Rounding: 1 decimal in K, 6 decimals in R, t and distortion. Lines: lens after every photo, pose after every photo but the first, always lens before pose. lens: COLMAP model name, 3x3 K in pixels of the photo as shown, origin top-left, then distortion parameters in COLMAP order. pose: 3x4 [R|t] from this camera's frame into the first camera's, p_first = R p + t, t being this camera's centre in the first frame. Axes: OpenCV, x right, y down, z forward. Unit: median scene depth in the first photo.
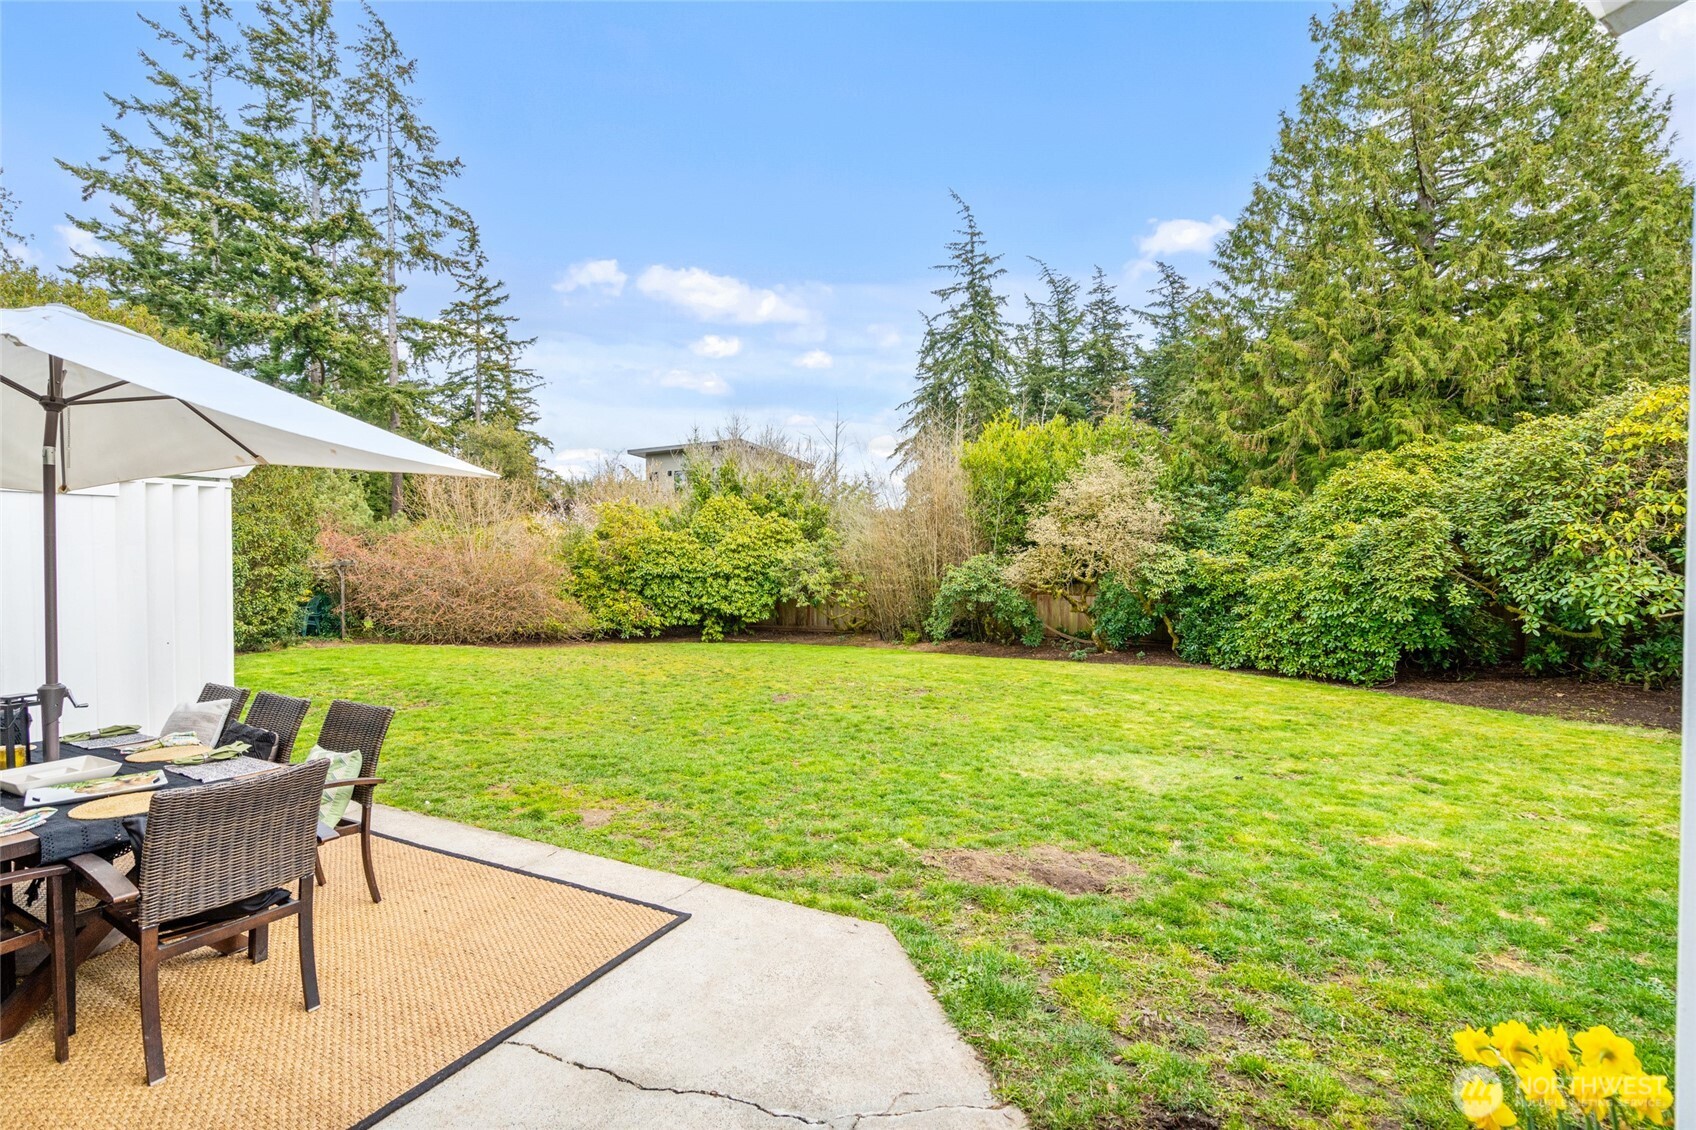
lens RADIAL K [[777.5, 0, 850.0], [0, 777.5, 565.5], [0, 0, 1]] dist [-0.005262, 0.001312]
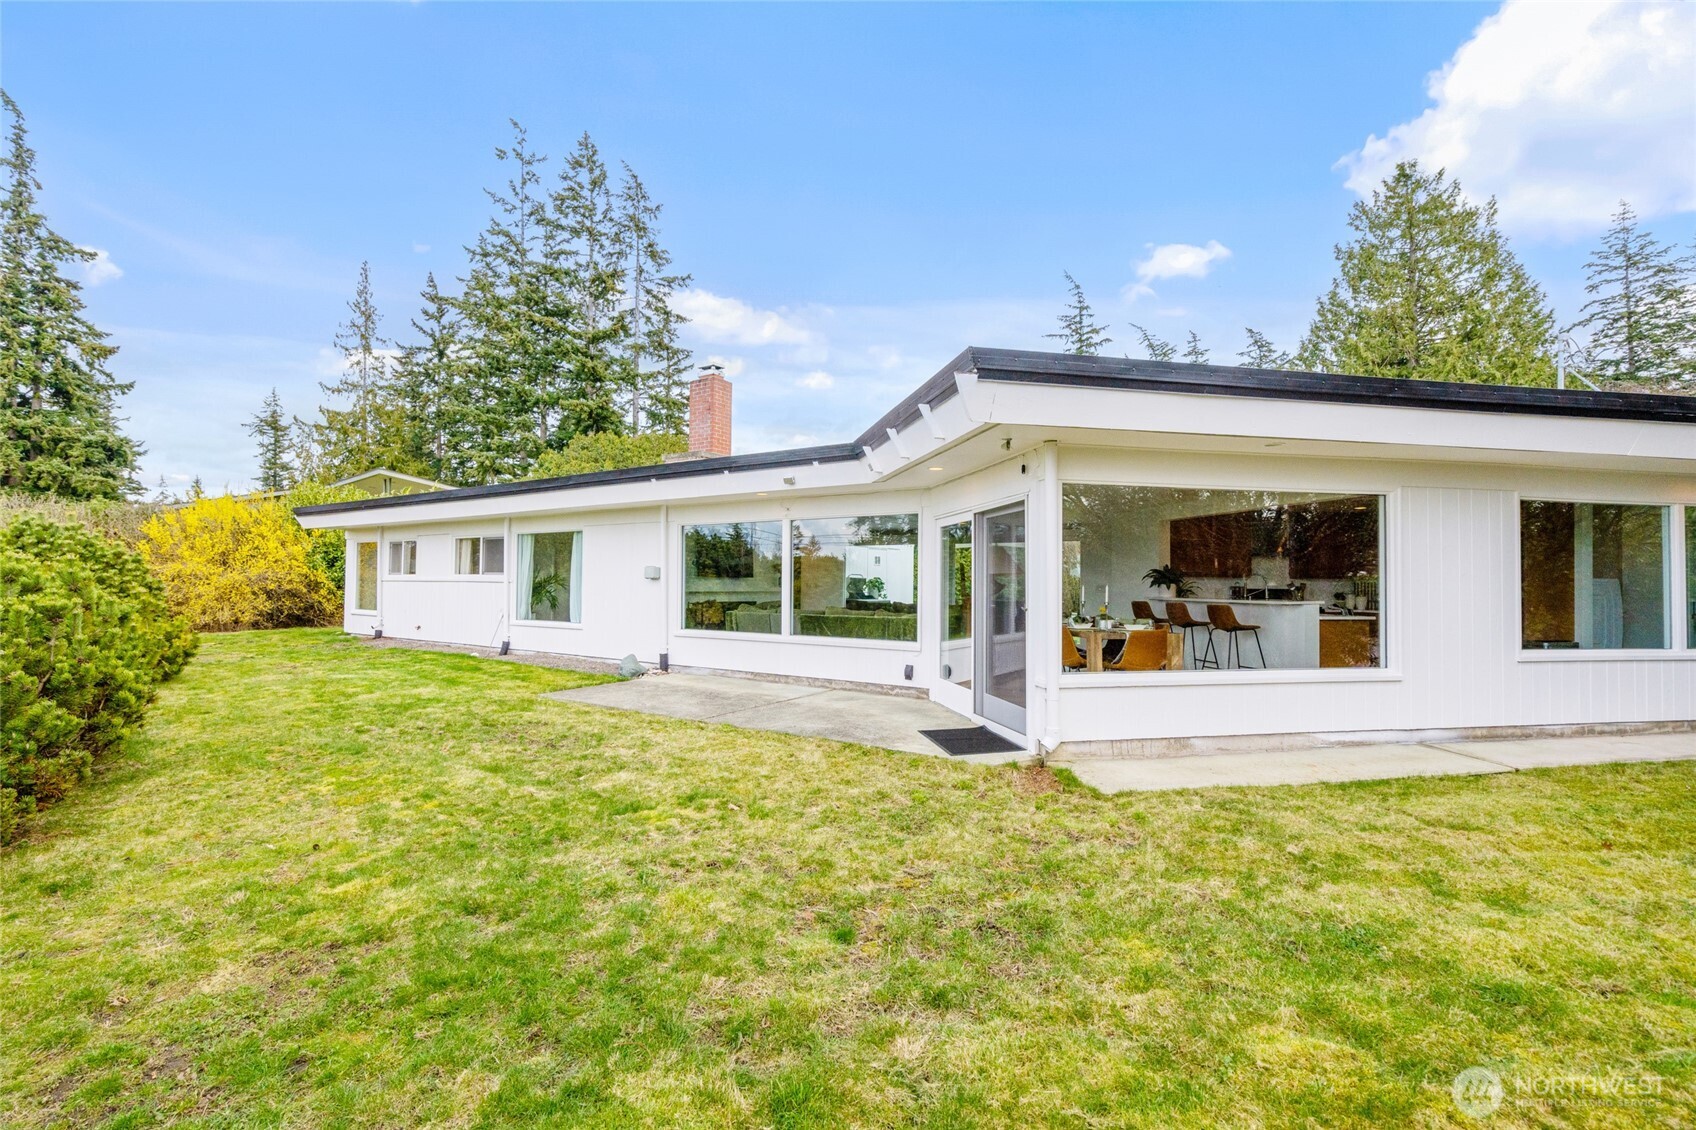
lens RADIAL K [[777.5, 0, 834.0], [0, 777.5, 569.6], [0, 0, 1]] dist [-0.005262, 0.001312]
pose [[0.992707, 0.014389, -0.119691, -0.320931], [-0.017616, 0.999508, -0.025946, 0.033530], [0.119259, 0.027865, 0.992472, -0.959645]]
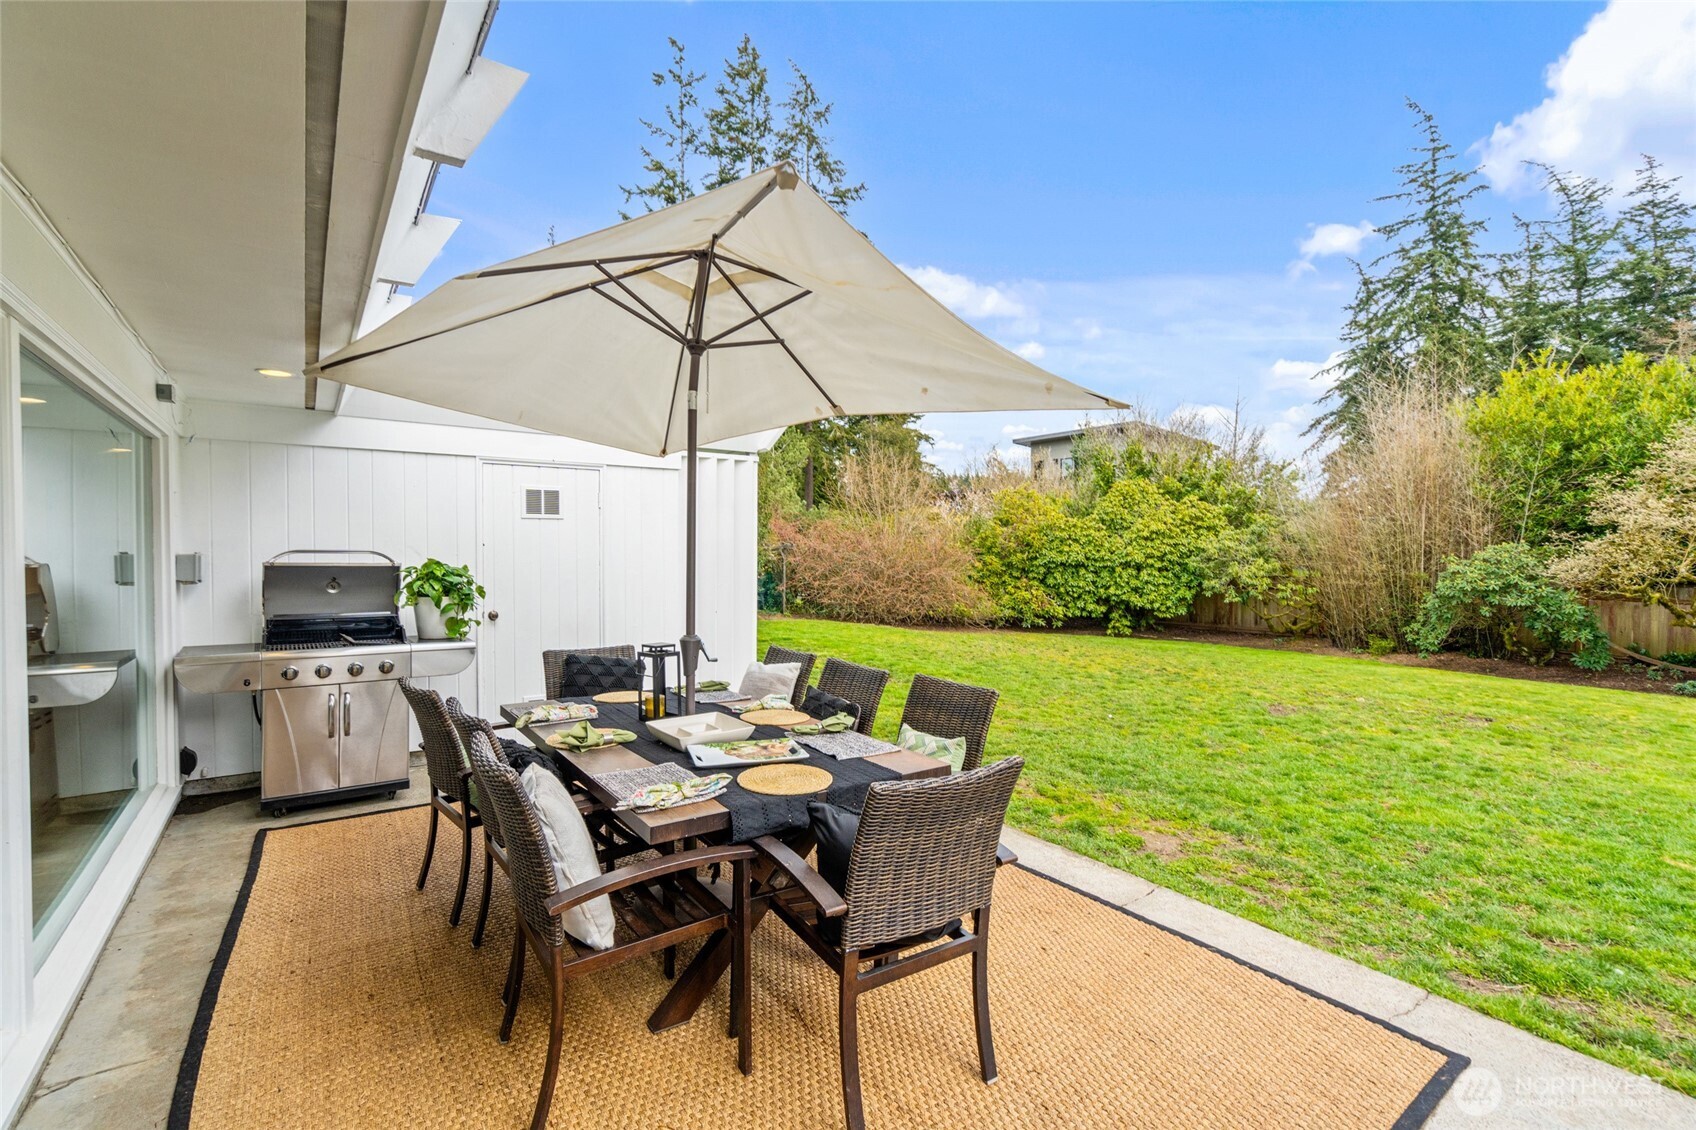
lens RADIAL K [[777.5, 0, 842.3], [0, 777.5, 563.5], [0, 0, 1]] dist [-0.005262, 0.001312]
pose [[0.888180, 0.019671, -0.459074, -0.050471], [-0.015938, 0.999801, 0.012007, 0.005809], [0.459219, -0.003348, 0.888317, 0.026712]]
